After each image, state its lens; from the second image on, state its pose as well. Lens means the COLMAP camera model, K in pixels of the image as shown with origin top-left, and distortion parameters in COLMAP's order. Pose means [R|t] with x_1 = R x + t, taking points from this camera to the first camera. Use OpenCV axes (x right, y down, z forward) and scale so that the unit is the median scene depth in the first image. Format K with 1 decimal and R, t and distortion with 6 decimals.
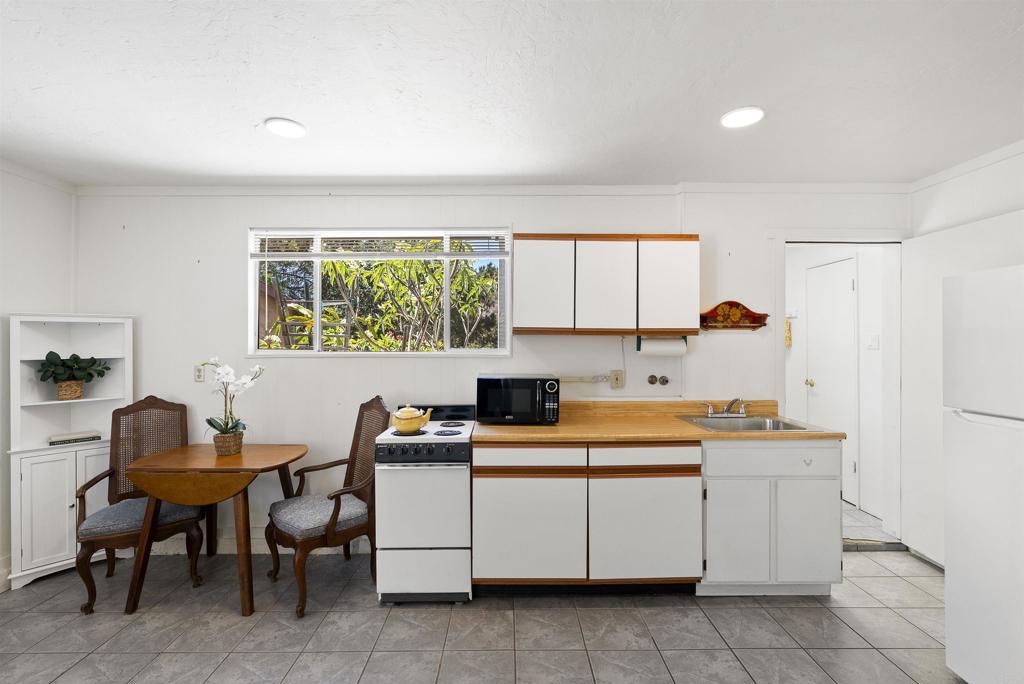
lens RADIAL K [[469.1, 0, 512.0], [0, 469.1, 342.0], [0, 0, 1]] dist [-0.001094, 0.000206]
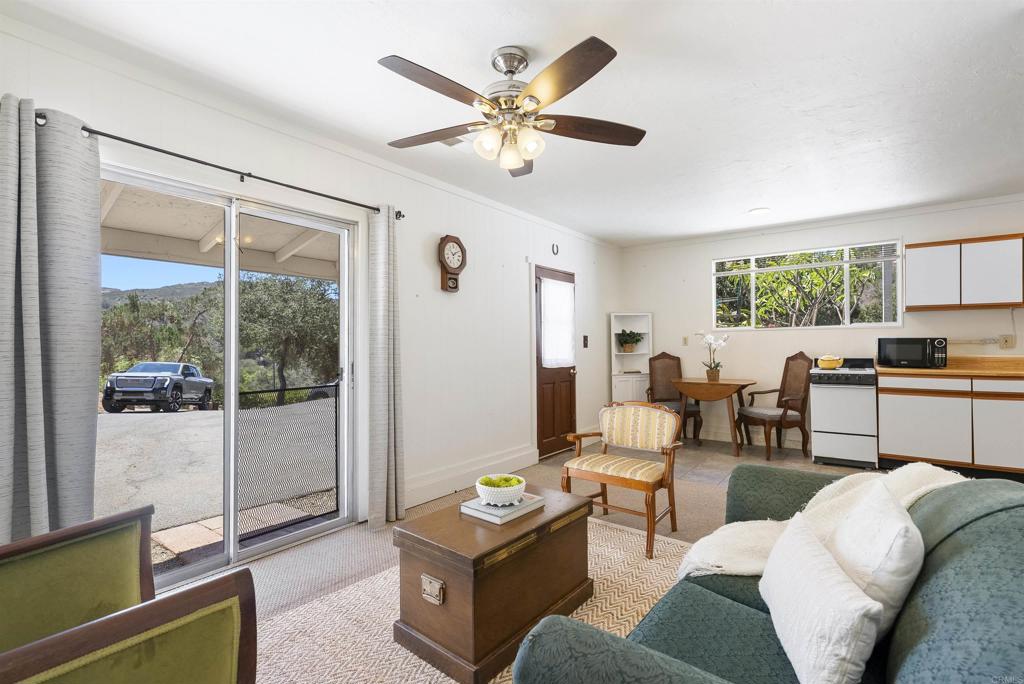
lens RADIAL K [[469.1, 0, 512.0], [0, 469.1, 342.0], [0, 0, 1]] dist [-0.001094, 0.000206]
pose [[0.790623, -0.009625, -0.612228, -0.078541], [0.010000, 0.999946, -0.002807, 0.078271], [0.612222, -0.003903, 0.790676, -1.005622]]
